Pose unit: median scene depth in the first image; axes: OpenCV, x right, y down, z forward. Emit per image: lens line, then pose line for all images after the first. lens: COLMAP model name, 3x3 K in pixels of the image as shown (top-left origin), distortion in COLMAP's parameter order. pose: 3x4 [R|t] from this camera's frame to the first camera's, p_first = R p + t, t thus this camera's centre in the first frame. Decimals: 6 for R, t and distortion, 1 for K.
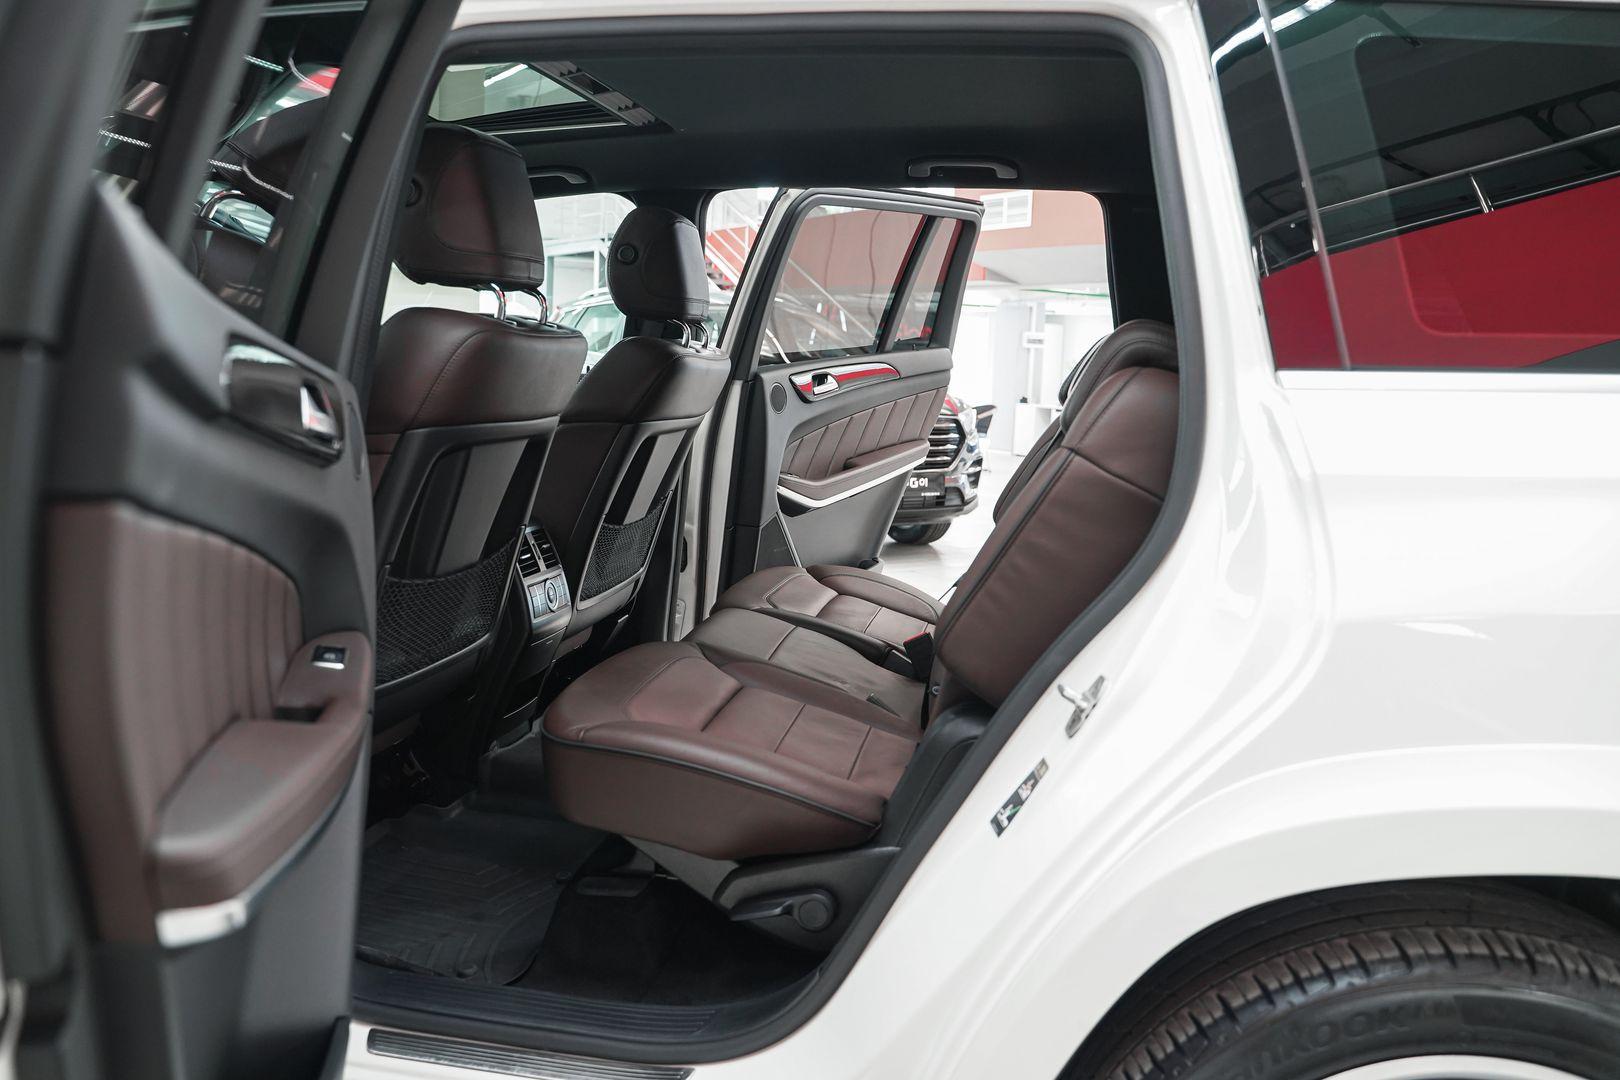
lens RADIAL K [[1307.0, 0, 810.0], [0, 1307.0, 540.0], [0, 0, 1]] dist [-0.122646, 0.104227]
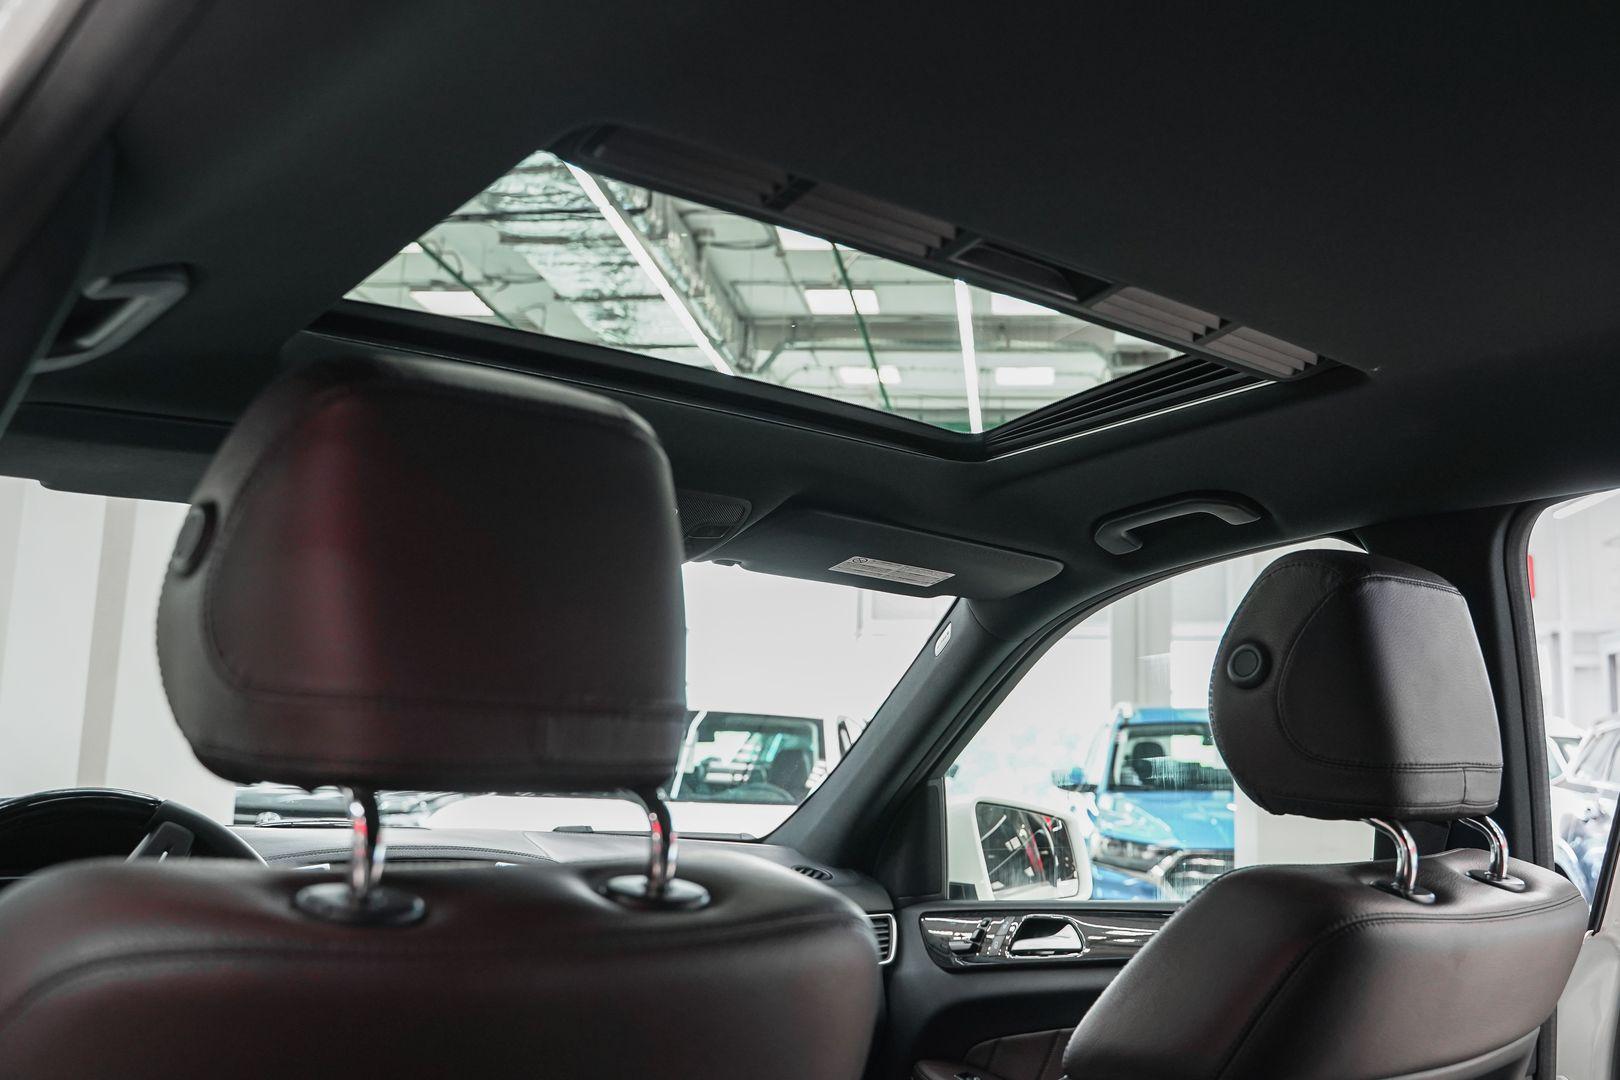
lens RADIAL K [[1307.0, 0, 810.0], [0, 1307.0, 540.0], [0, 0, 1]] dist [-0.122646, 0.104227]
pose [[0.726800, -0.108094, -0.678290, 0.047132], [-0.099824, 0.960429, -0.260020, -0.134203], [0.679556, 0.256693, 0.687250, 0.598923]]
